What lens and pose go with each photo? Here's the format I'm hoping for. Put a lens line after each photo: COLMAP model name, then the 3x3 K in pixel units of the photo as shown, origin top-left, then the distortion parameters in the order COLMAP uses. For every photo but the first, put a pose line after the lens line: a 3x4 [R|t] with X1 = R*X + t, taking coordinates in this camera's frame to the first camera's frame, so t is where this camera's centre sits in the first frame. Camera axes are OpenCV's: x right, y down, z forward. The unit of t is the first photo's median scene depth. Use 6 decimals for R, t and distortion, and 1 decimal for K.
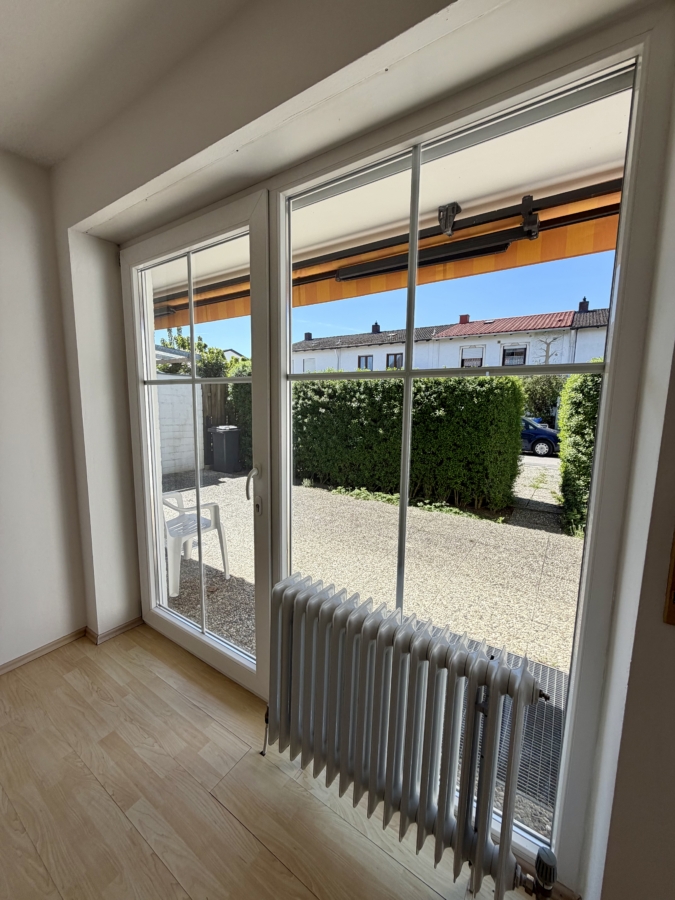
lens RADIAL K [[365.4, 0, 339.2], [0, 365.4, 451.2], [0, 0, 1]] dist [0.000242, -0.000009]
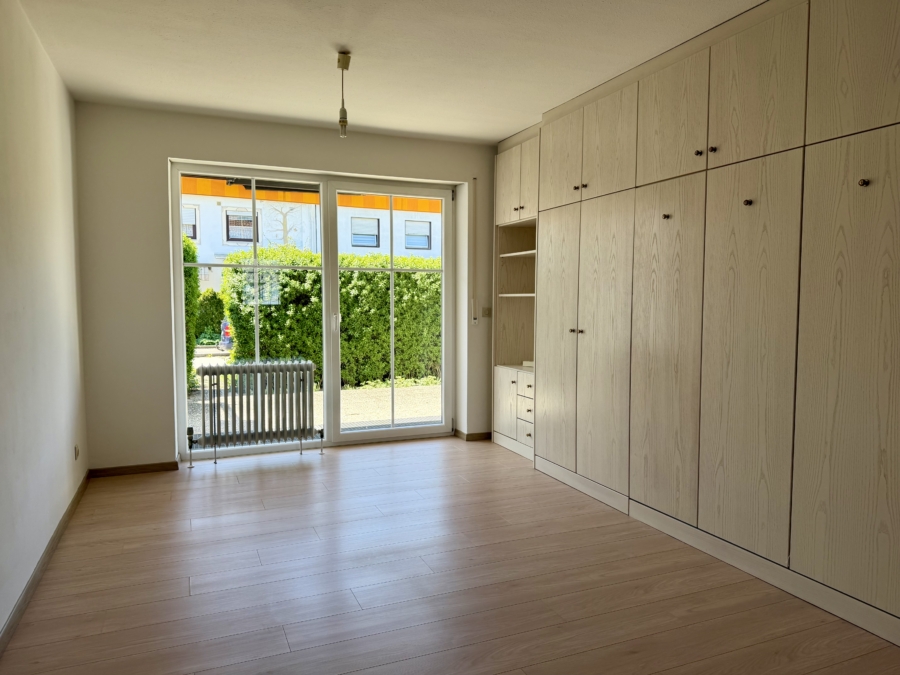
lens RADIAL K [[639.3, 0, 453.0], [0, 639.3, 341.5], [0, 0, 1]] dist [0.054943, -0.063291]
pose [[0.551105, -0.071366, 0.831379, -1.053323], [0.117067, 0.993095, 0.007647, 0.009850], [-0.826183, 0.093113, 0.555654, -0.060679]]
